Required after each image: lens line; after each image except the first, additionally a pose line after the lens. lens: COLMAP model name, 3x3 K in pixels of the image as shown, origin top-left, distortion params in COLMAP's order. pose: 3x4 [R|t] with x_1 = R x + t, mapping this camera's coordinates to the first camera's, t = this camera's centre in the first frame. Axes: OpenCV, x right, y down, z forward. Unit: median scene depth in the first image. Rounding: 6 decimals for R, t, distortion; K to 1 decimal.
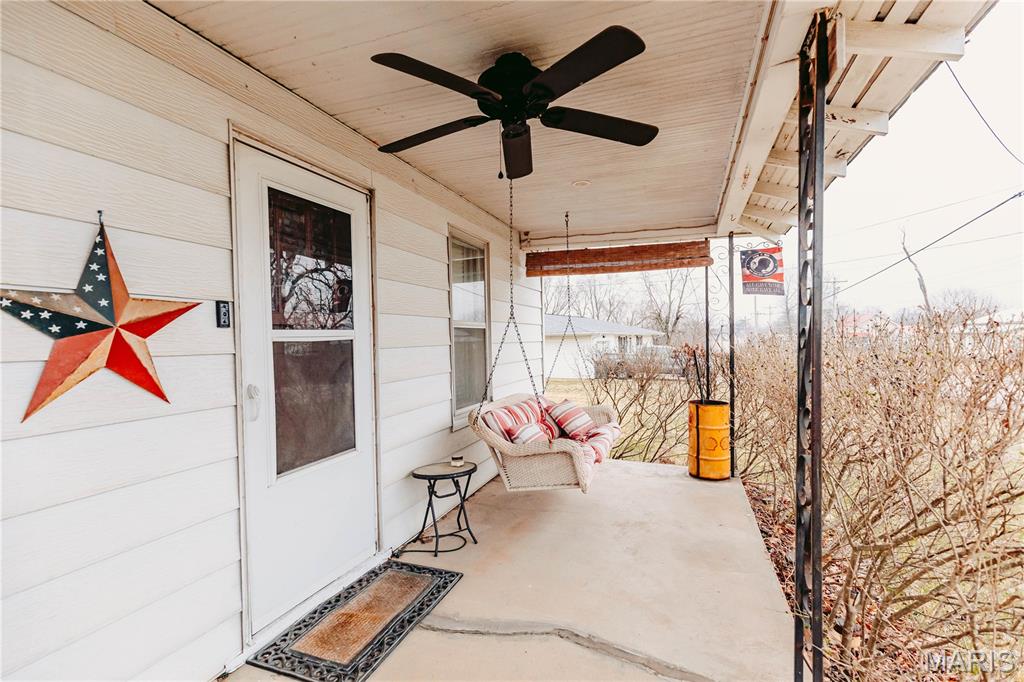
lens RADIAL K [[460.3, 0, 512.9], [0, 460.3, 347.4], [0, 0, 1]] dist [-0.000358, -0.000080]
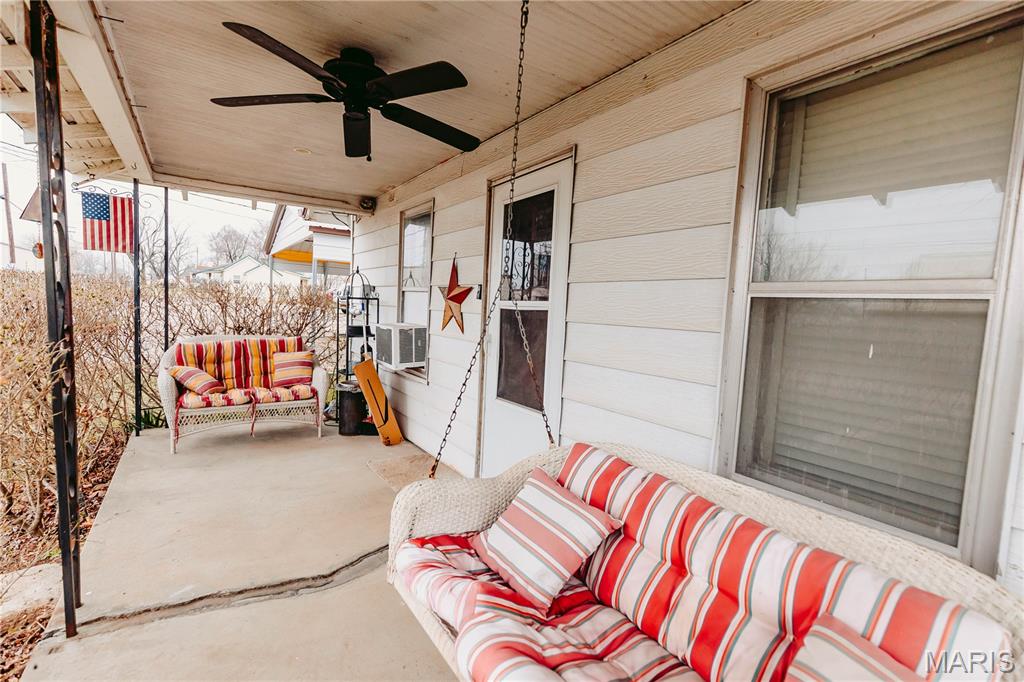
lens RADIAL K [[460.3, 0, 512.9], [0, 460.3, 347.4], [0, 0, 1]] dist [-0.000358, -0.000080]
pose [[-0.572973, 0.059622, -0.817402, 0.584981], [-0.057744, 0.991935, 0.112829, -0.050515], [0.817537, 0.111848, -0.564910, 1.604588]]
